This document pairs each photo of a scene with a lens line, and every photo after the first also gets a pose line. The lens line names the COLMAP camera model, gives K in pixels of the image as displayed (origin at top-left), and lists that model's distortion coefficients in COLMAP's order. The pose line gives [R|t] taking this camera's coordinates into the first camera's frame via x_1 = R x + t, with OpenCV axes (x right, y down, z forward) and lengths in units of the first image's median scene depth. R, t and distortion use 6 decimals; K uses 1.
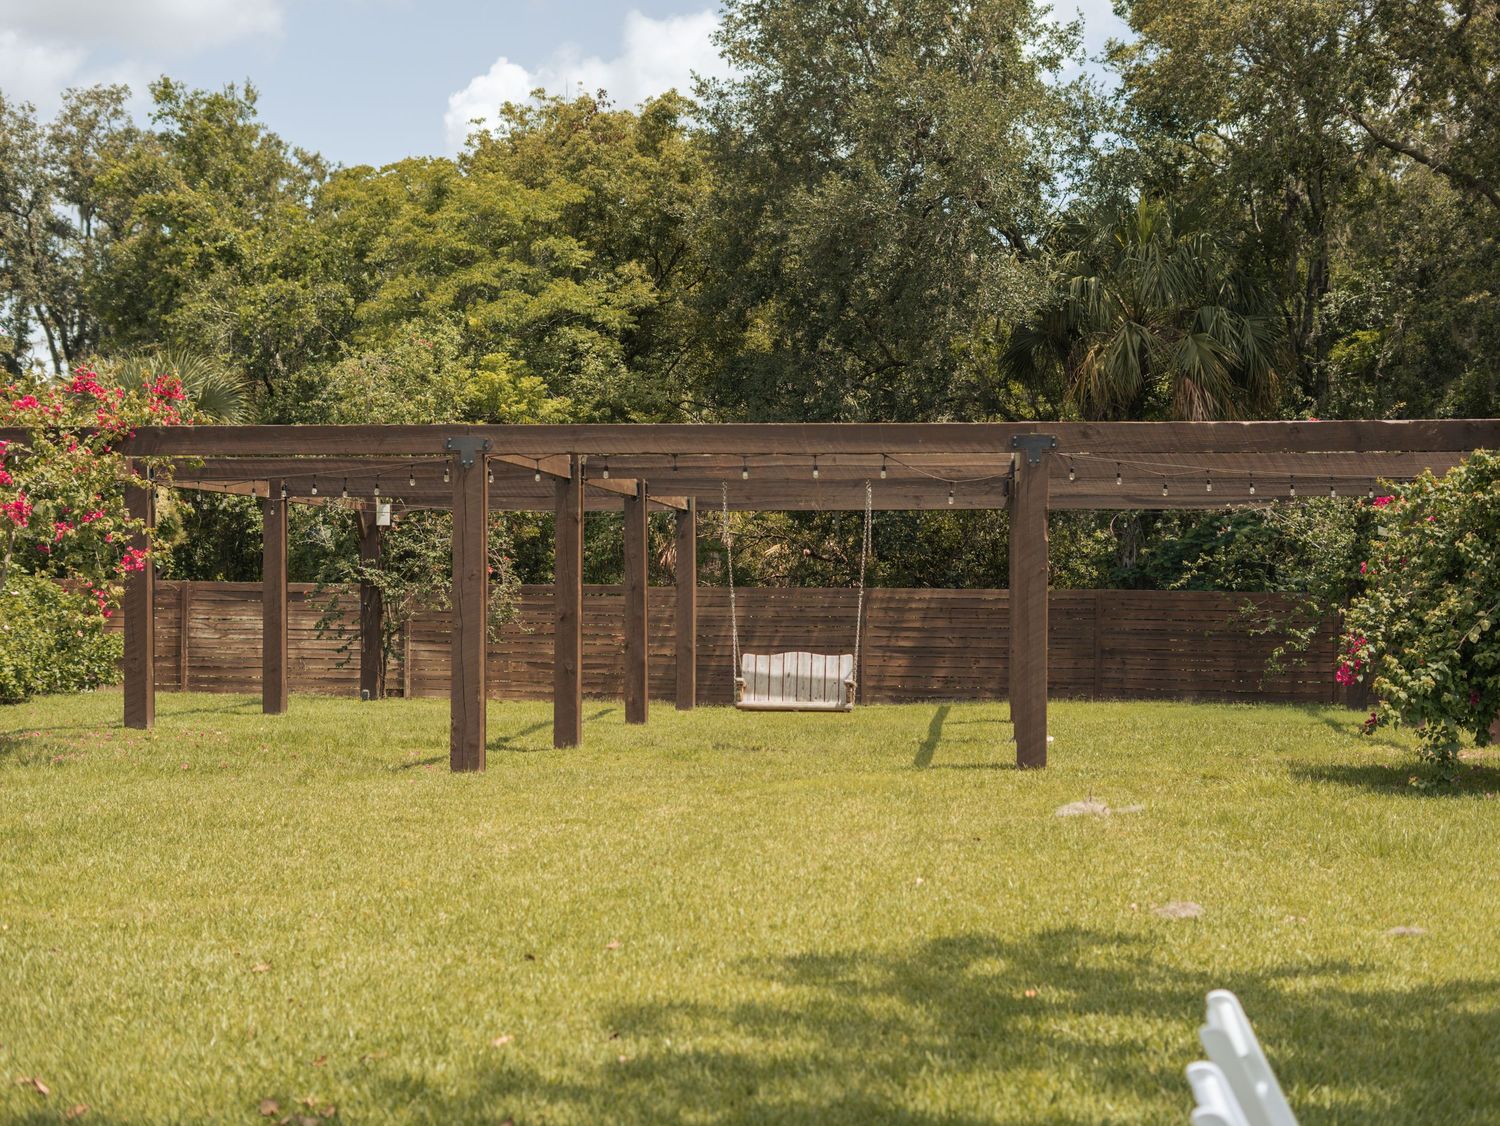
lens RADIAL K [[2185.8, 0, 752.0], [0, 2185.8, 566.4], [0, 0, 1]] dist [-0.116626, 0.000000]
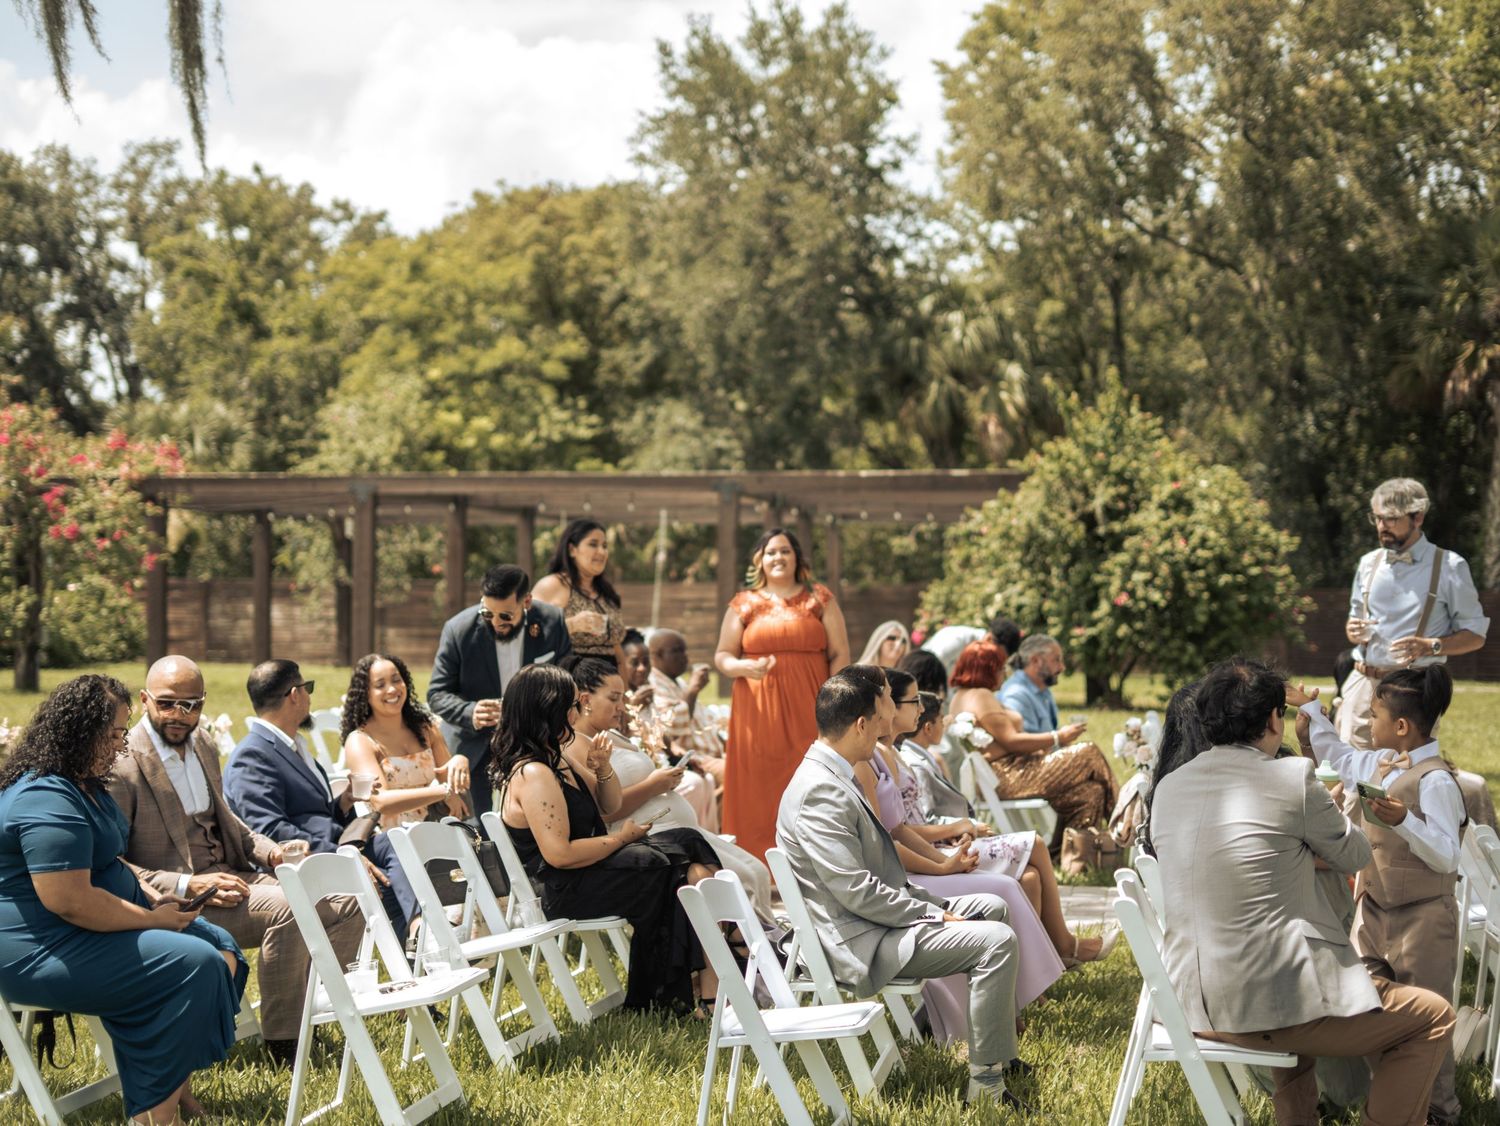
lens RADIAL K [[2185.8, 0, 748.2], [0, 2185.8, 560.2], [0, 0, 1]] dist [-0.116626, 0.000000]
pose [[0.999525, 0.002844, -0.030698, 0.043108], [-0.002977, 0.999986, -0.004281, 0.000422], [0.030686, 0.004371, 0.999520, -0.119626]]
